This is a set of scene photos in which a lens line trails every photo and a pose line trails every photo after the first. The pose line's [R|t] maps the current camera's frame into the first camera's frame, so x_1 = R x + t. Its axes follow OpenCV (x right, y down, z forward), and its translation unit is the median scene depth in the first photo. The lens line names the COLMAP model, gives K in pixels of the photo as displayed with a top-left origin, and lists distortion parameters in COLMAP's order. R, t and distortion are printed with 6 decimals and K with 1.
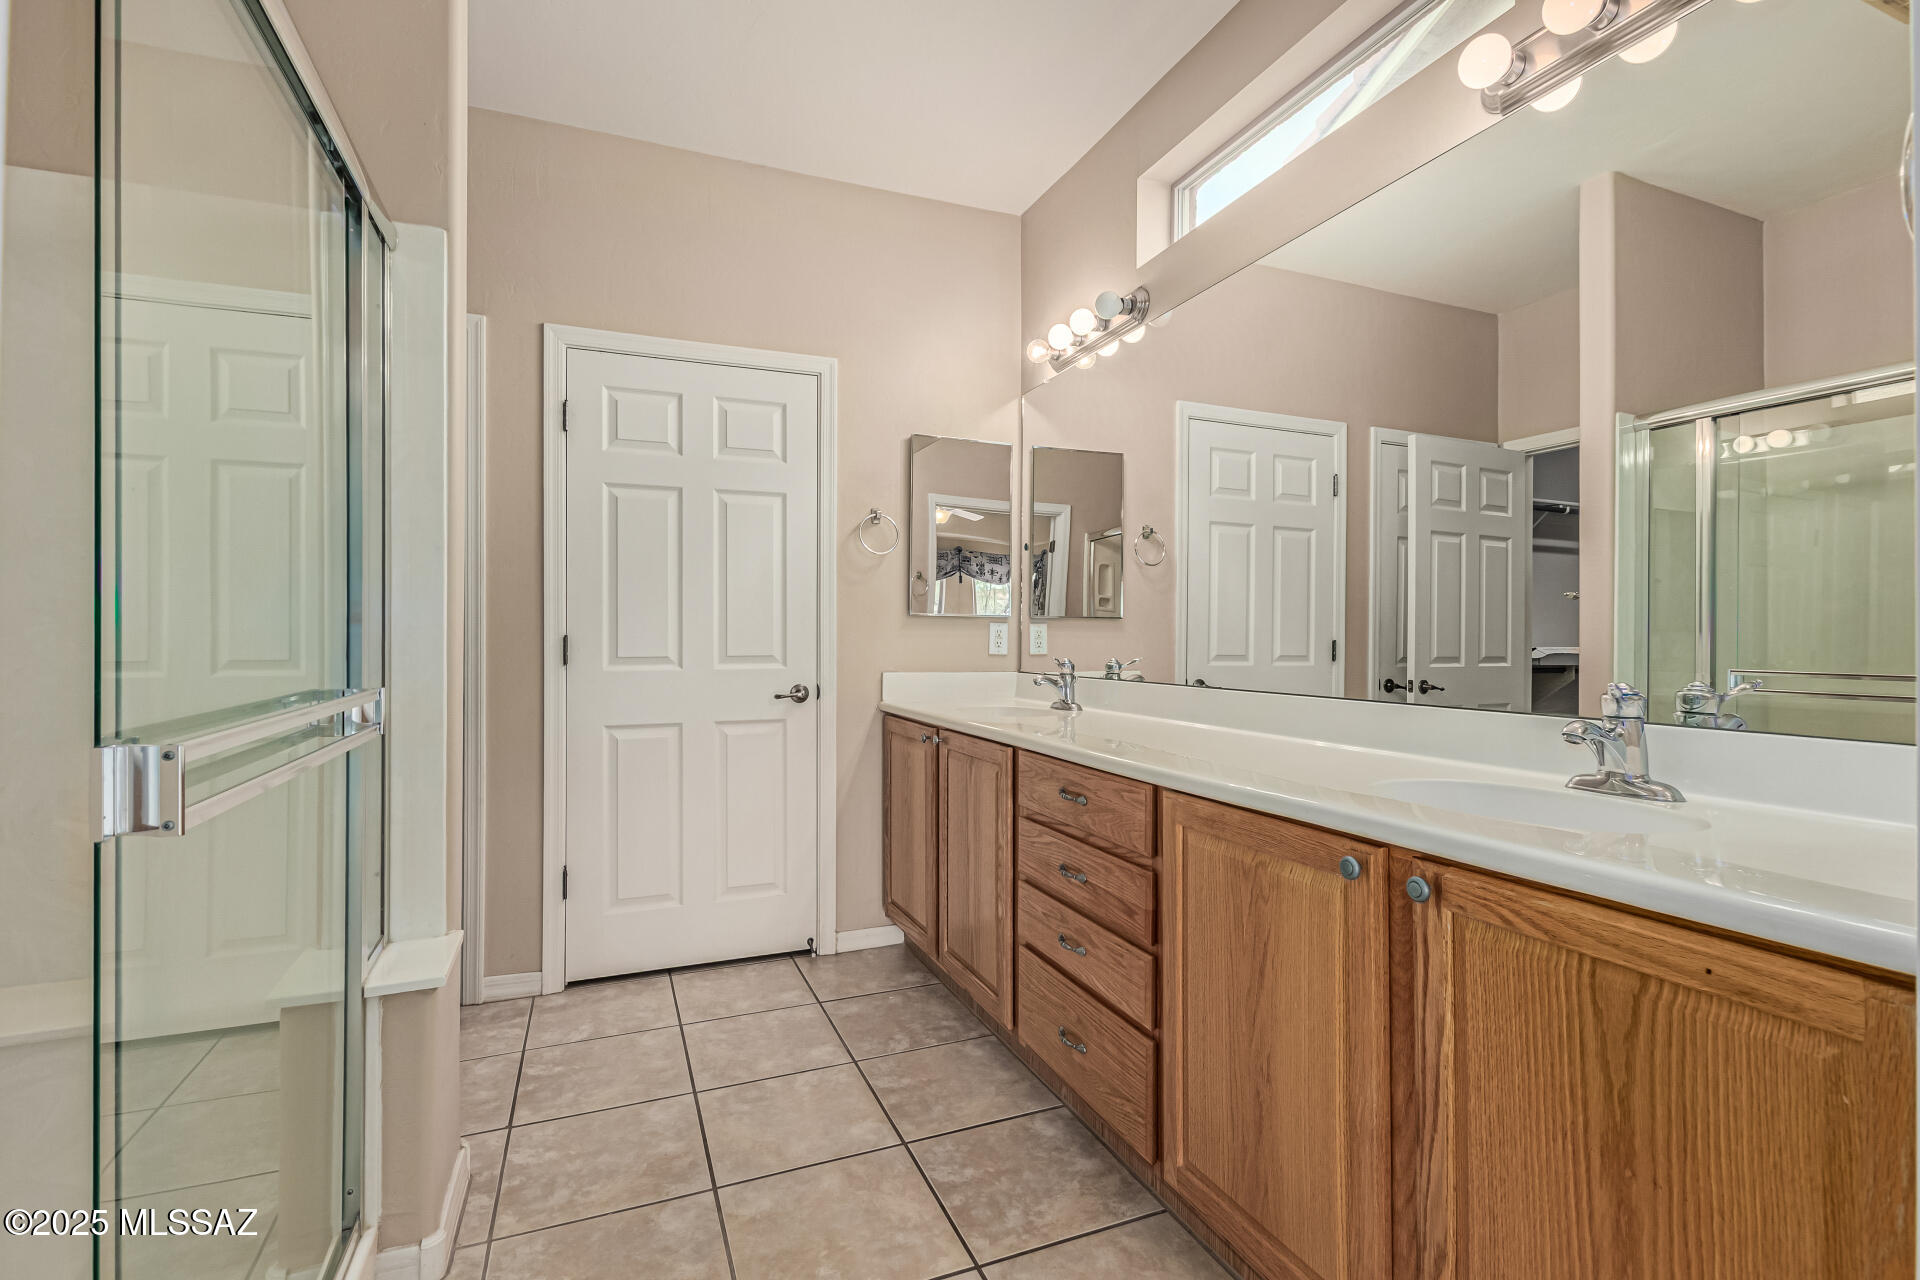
lens RADIAL K [[877.2, 0, 965.9], [0, 877.2, 634.5], [0, 0, 1]] dist [0.008713, -0.004460]
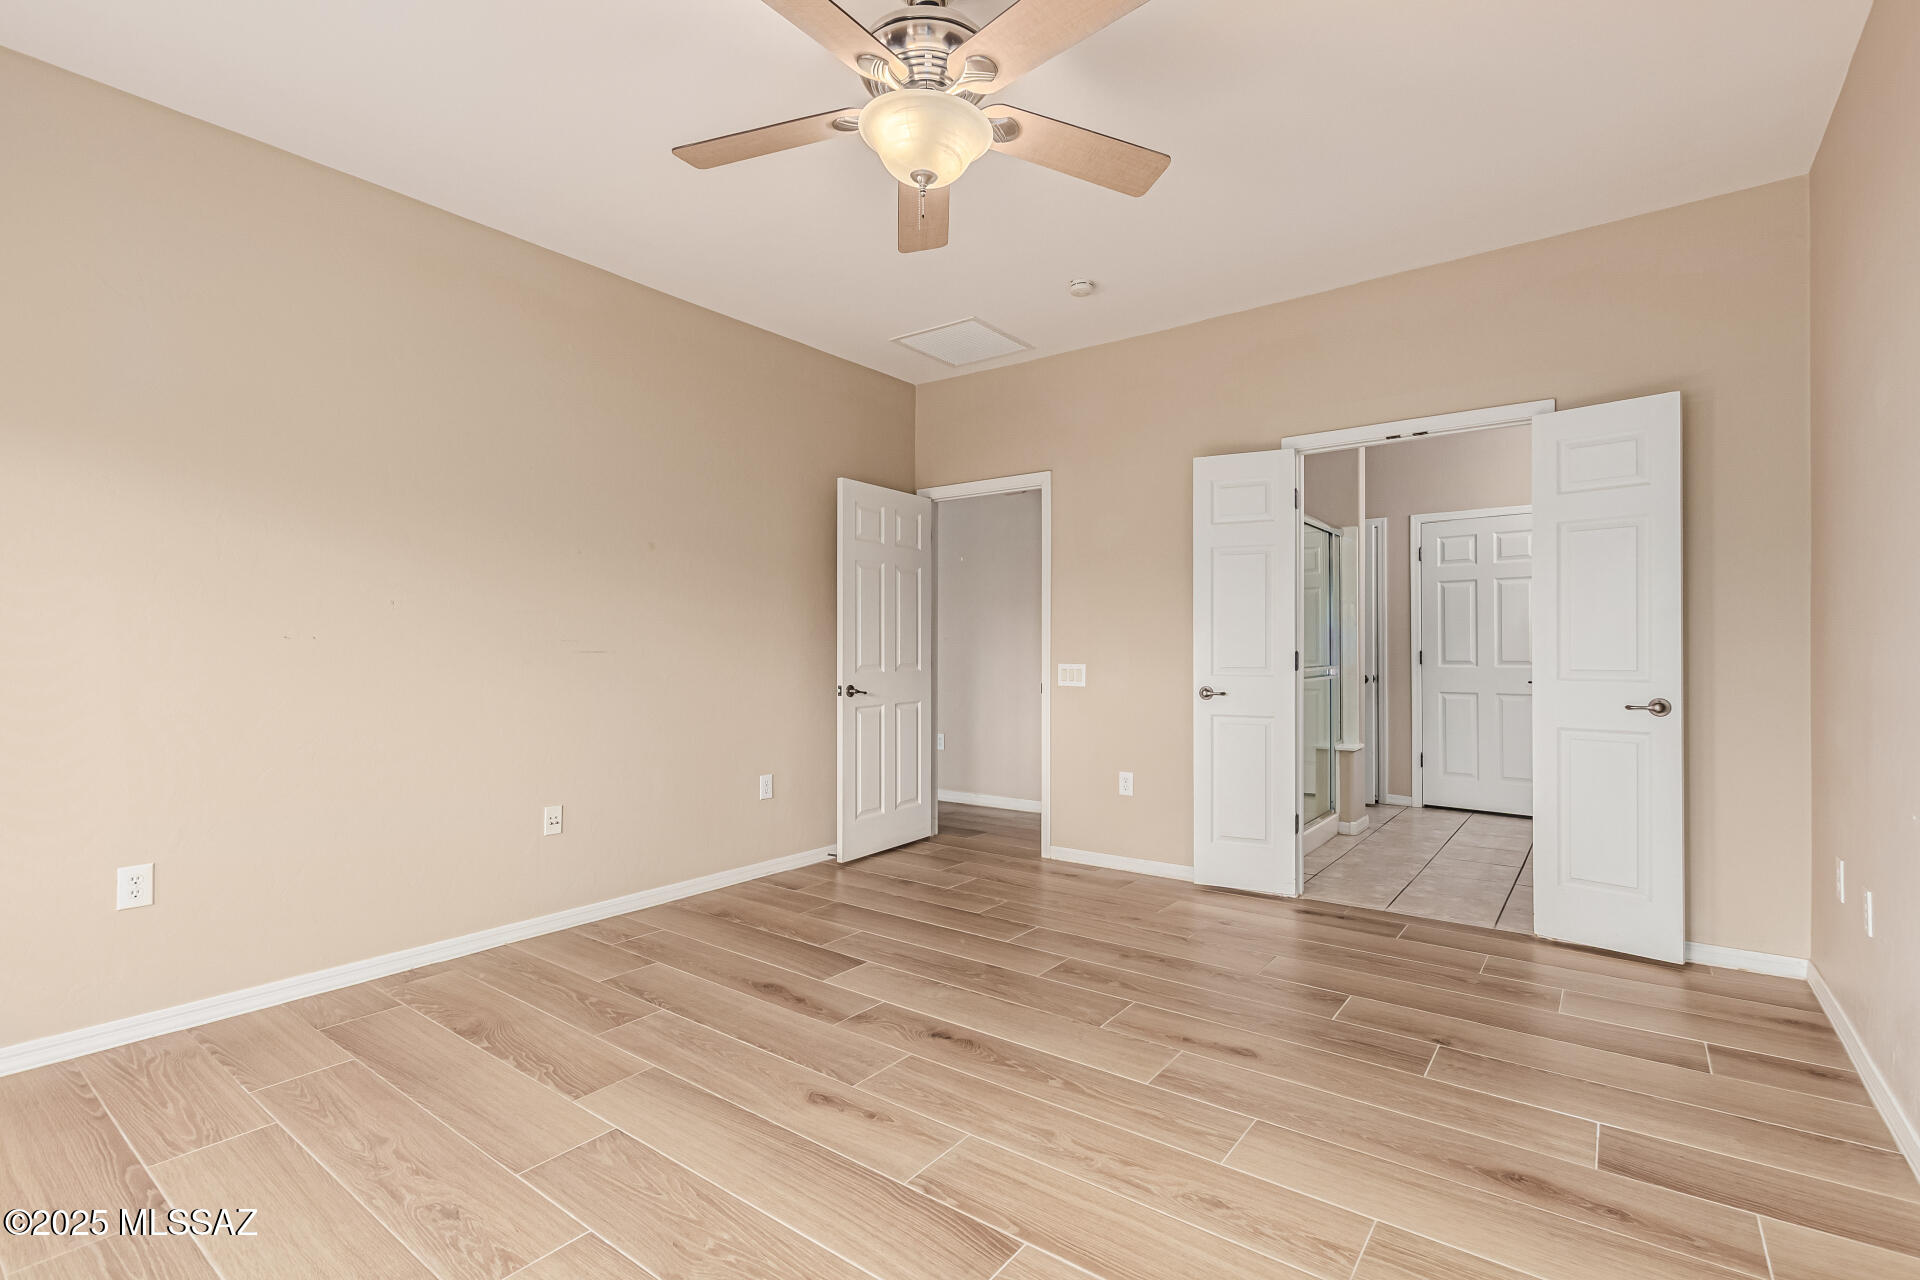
lens RADIAL K [[877.2, 0, 973.4], [0, 877.2, 647.0], [0, 0, 1]] dist [0.008713, -0.004460]
pose [[0.513845, -0.007163, -0.857853, 0.882179], [0.004603, 0.999974, -0.005593, -0.001390], [0.857871, -0.001074, 0.513864, -1.137631]]
